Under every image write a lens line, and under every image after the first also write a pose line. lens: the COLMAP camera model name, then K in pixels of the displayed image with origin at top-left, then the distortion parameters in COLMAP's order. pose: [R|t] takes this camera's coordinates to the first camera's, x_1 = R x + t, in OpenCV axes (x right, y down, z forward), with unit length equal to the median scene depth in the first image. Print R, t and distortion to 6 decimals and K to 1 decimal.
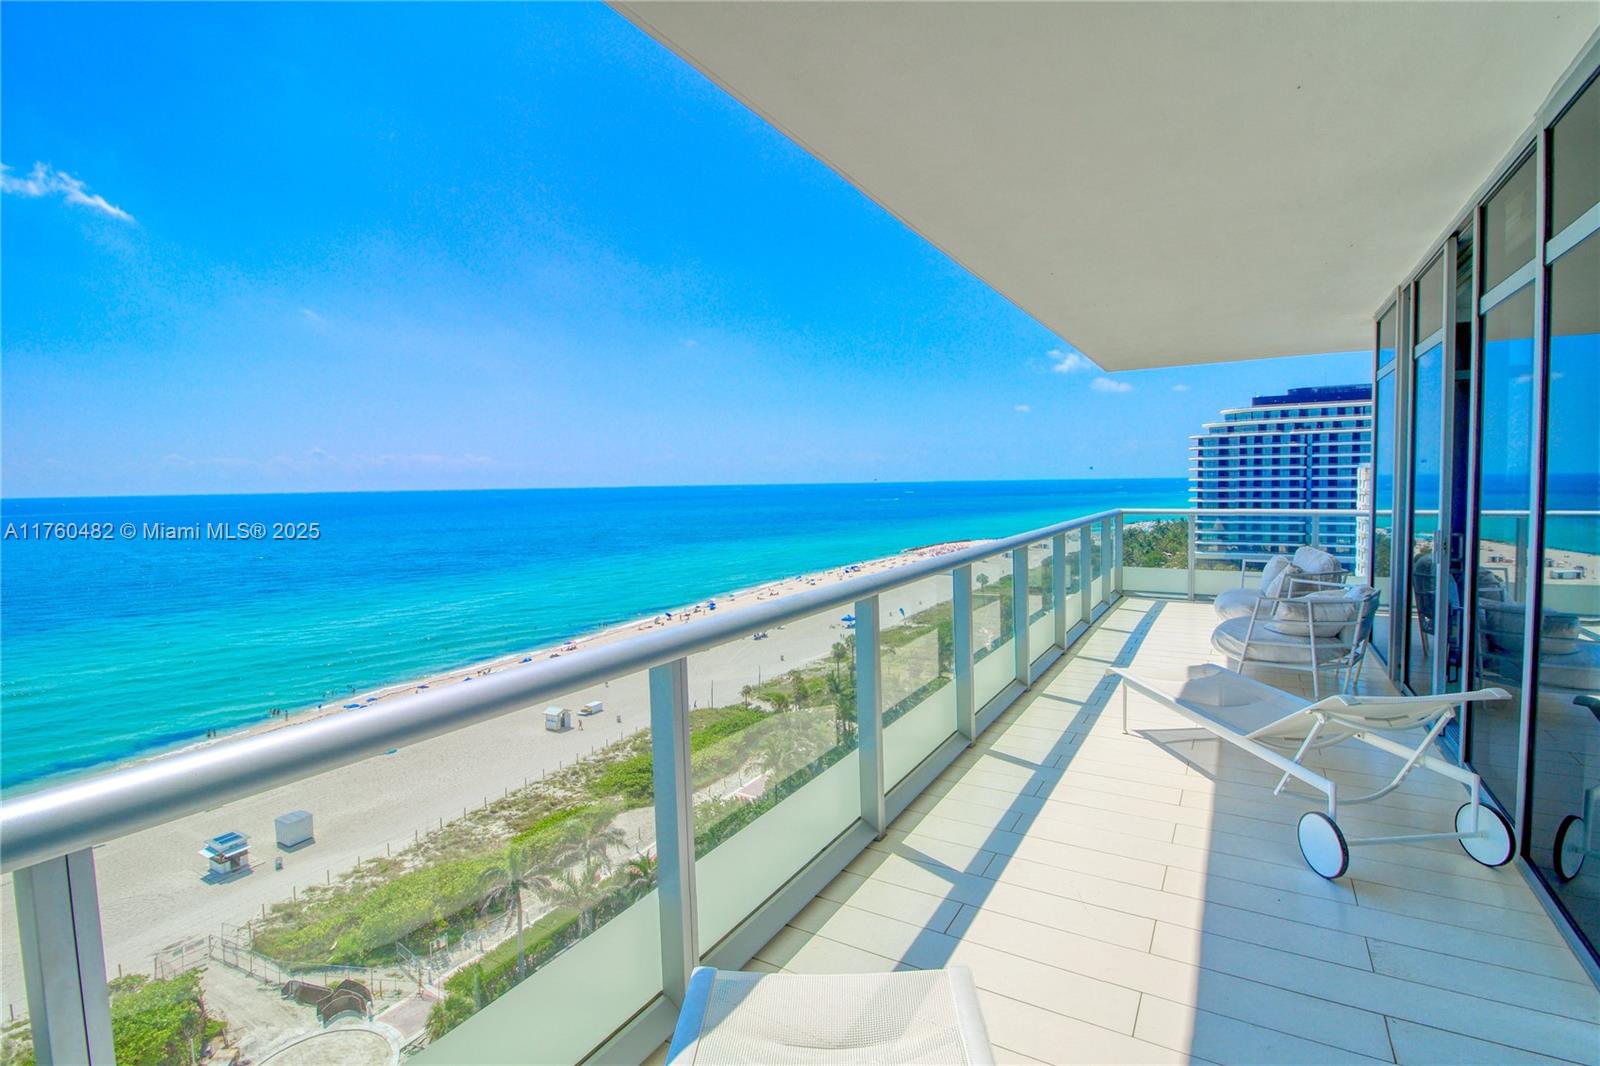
lens RADIAL K [[737.8, 0, 819.9], [0, 737.8, 523.8], [0, 0, 1]] dist [0.001323, -0.013615]
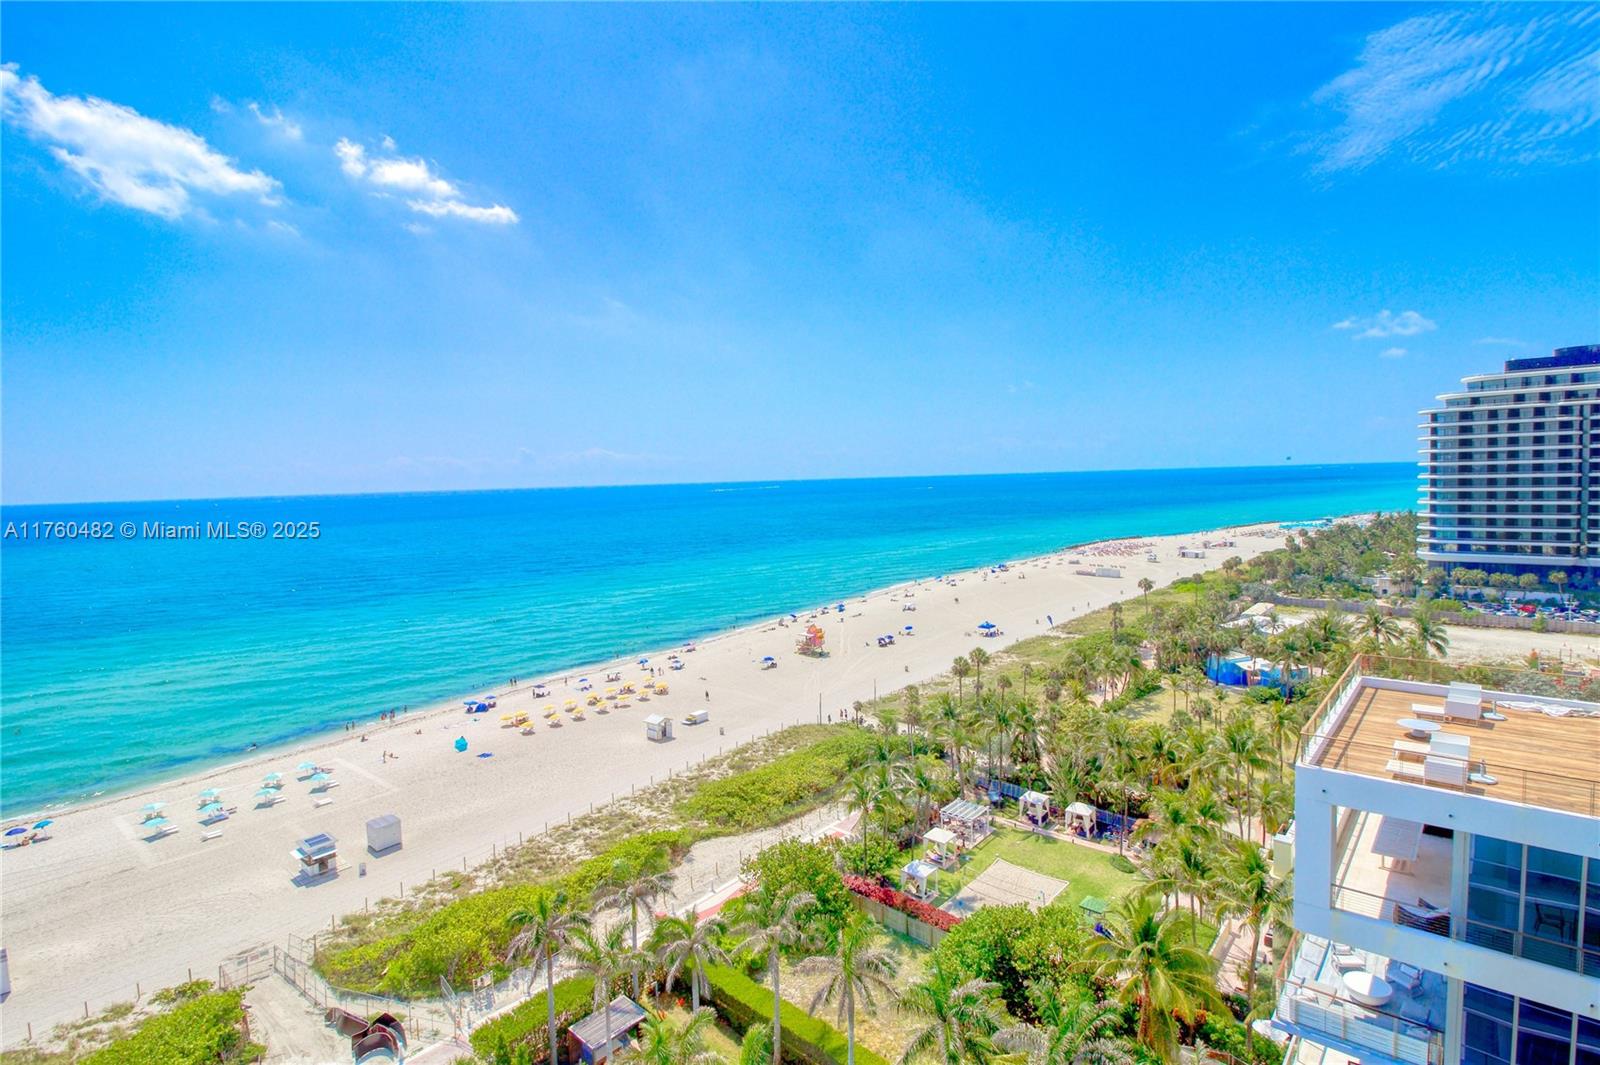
lens RADIAL K [[778.3, 0, 808.7], [0, 778.3, 521.2], [0, 0, 1]] dist [-0.000141, -0.013511]
pose [[0.979063, -0.002235, -0.203544, 0.059903], [0.002967, 0.999990, 0.003291, -0.006727], [0.203534, -0.003826, 0.979060, 0.096618]]
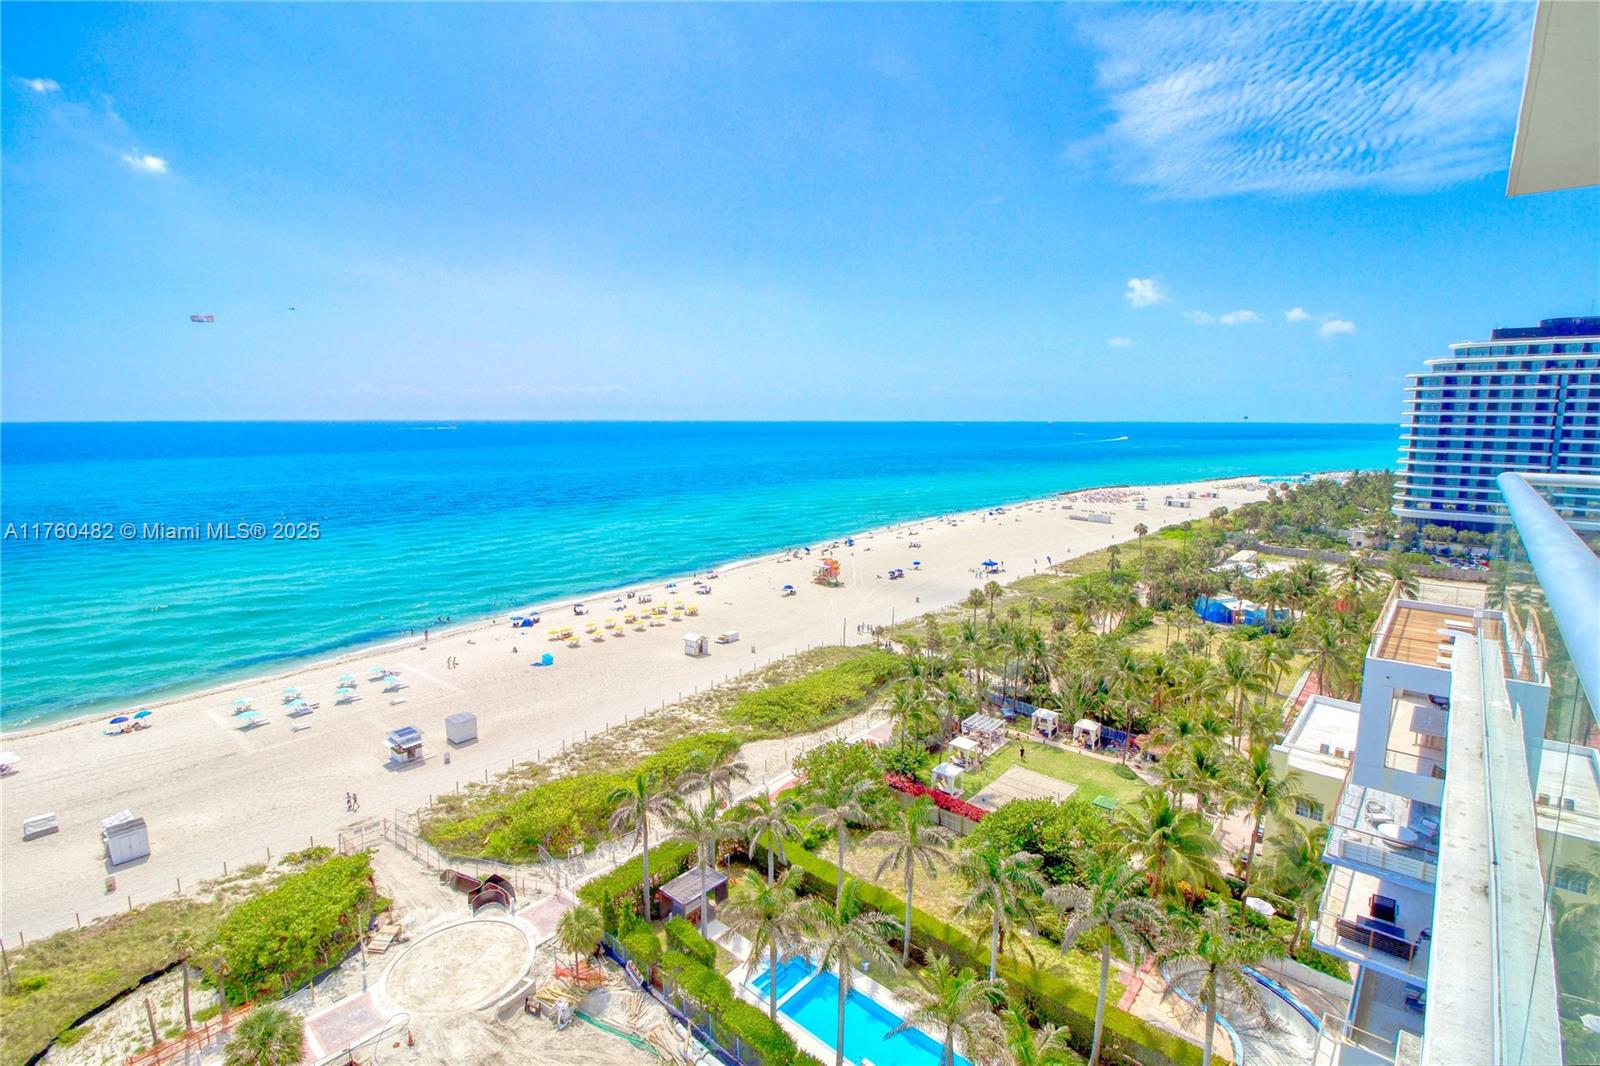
lens RADIAL K [[743.2, 0, 816.3], [0, 743.2, 522.7], [0, 0, 1]] dist [0.001790, -0.012978]
pose [[0.980291, 0.046086, -0.192109, 0.003762], [-0.029949, 0.995839, 0.086074, -0.001642], [0.195276, -0.078624, 0.977592, 0.042586]]
